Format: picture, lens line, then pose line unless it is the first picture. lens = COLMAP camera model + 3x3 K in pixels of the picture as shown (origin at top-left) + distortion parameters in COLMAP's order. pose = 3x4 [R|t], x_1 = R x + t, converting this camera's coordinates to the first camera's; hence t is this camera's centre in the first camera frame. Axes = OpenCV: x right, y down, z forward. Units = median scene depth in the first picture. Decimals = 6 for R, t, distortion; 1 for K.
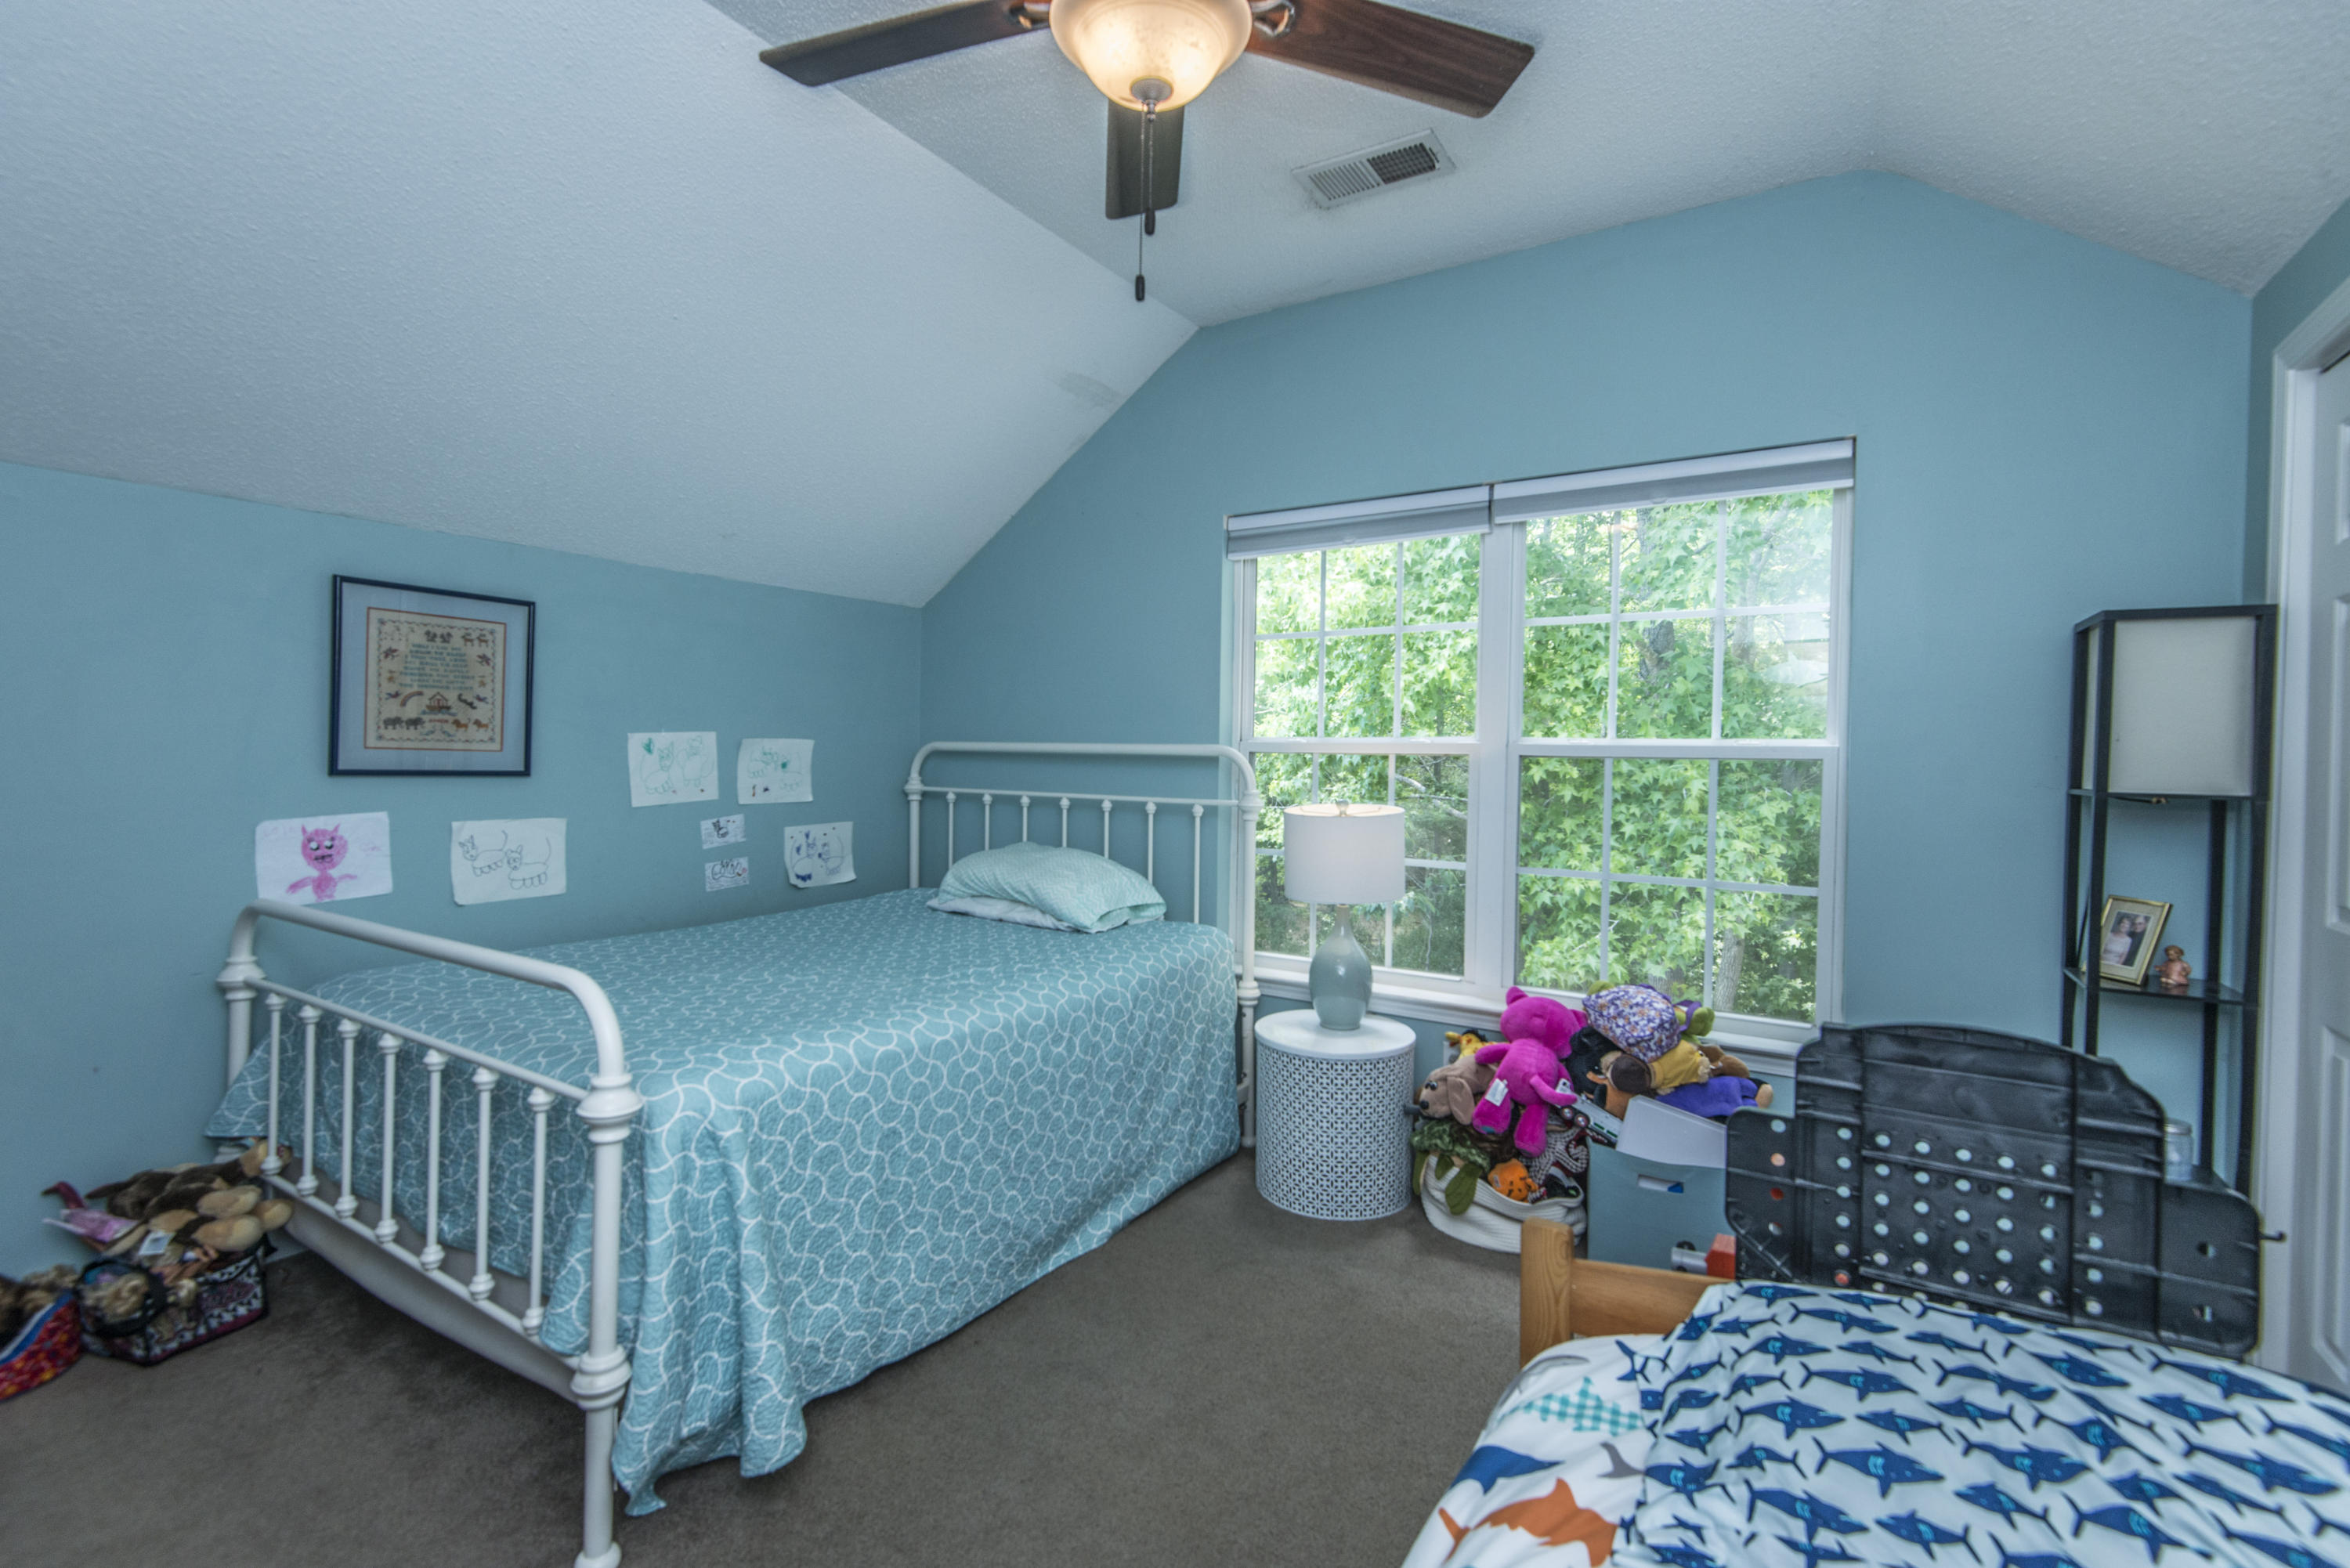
lens RADIAL K [[1058.4, 0, 1177.9], [0, 1058.4, 782.8], [0, 0, 1]] dist [0.024203, -0.010661]
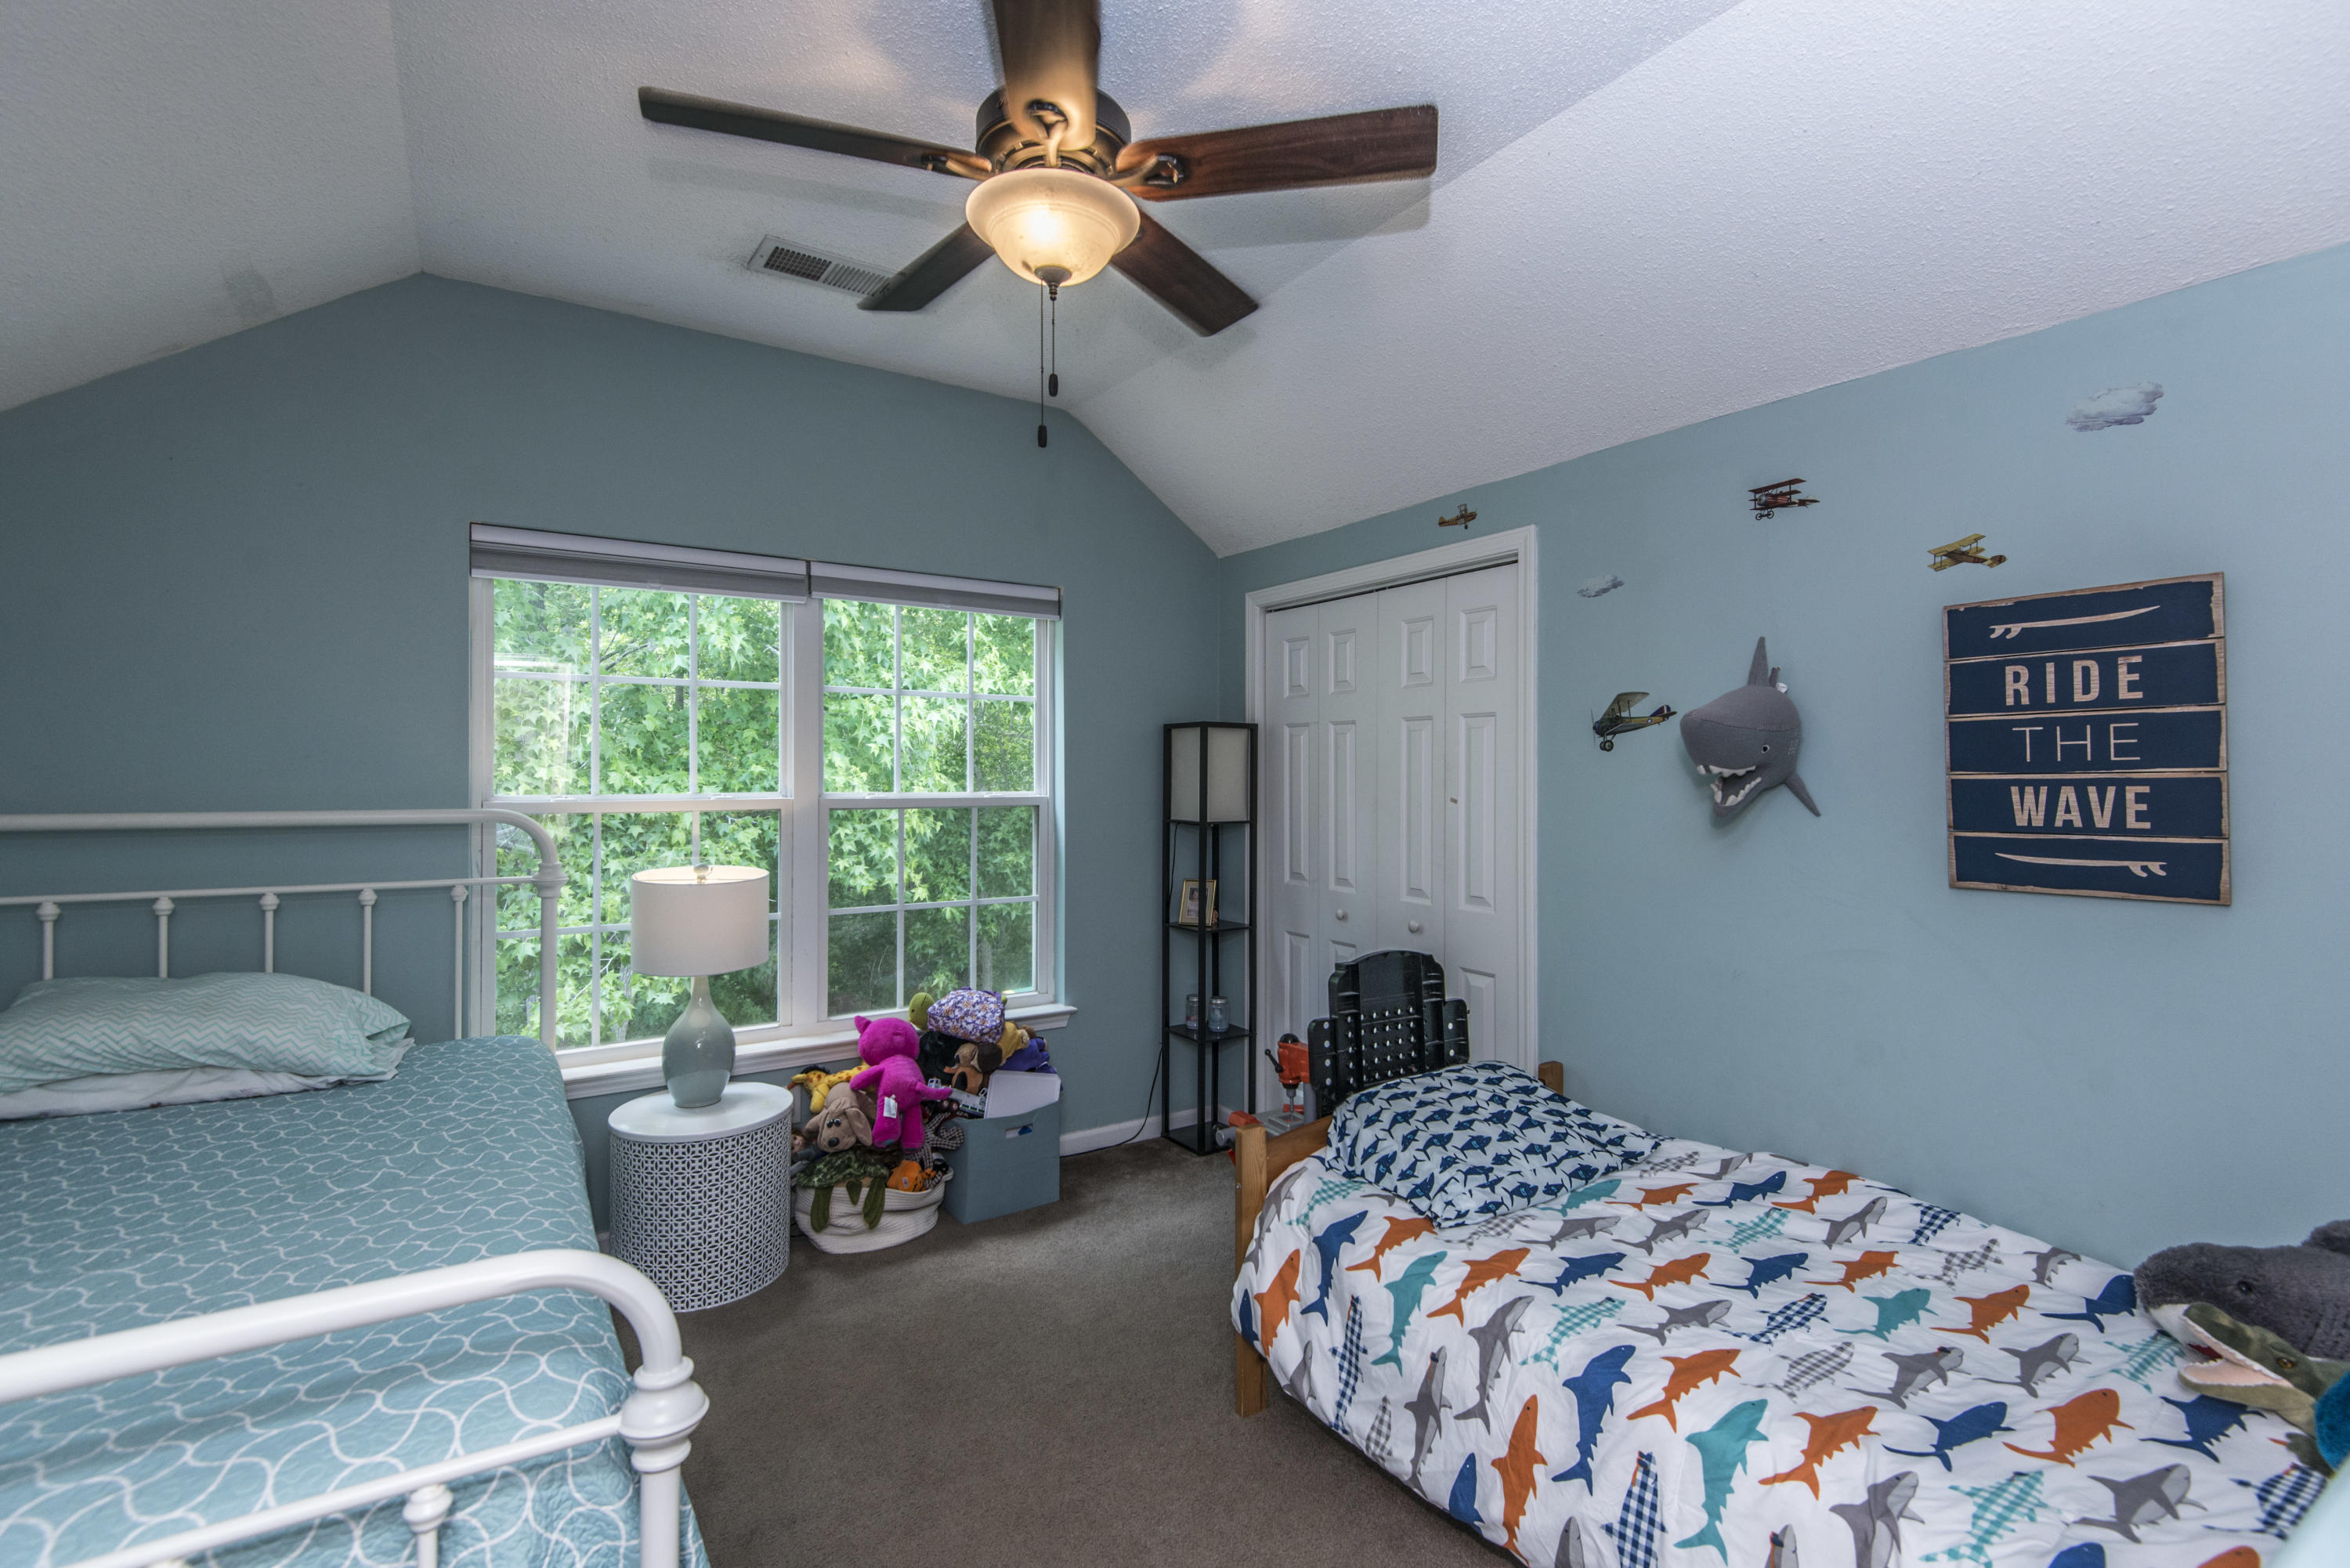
lens RADIAL K [[1058.4, 0, 1177.3], [0, 1058.4, 775.2], [0, 0, 1]] dist [0.024203, -0.010661]
pose [[0.413399, -0.014458, 0.910435, -0.587907], [0.032536, 0.999470, 0.001099, -0.054686], [-0.909969, 0.029168, 0.413650, 0.230628]]
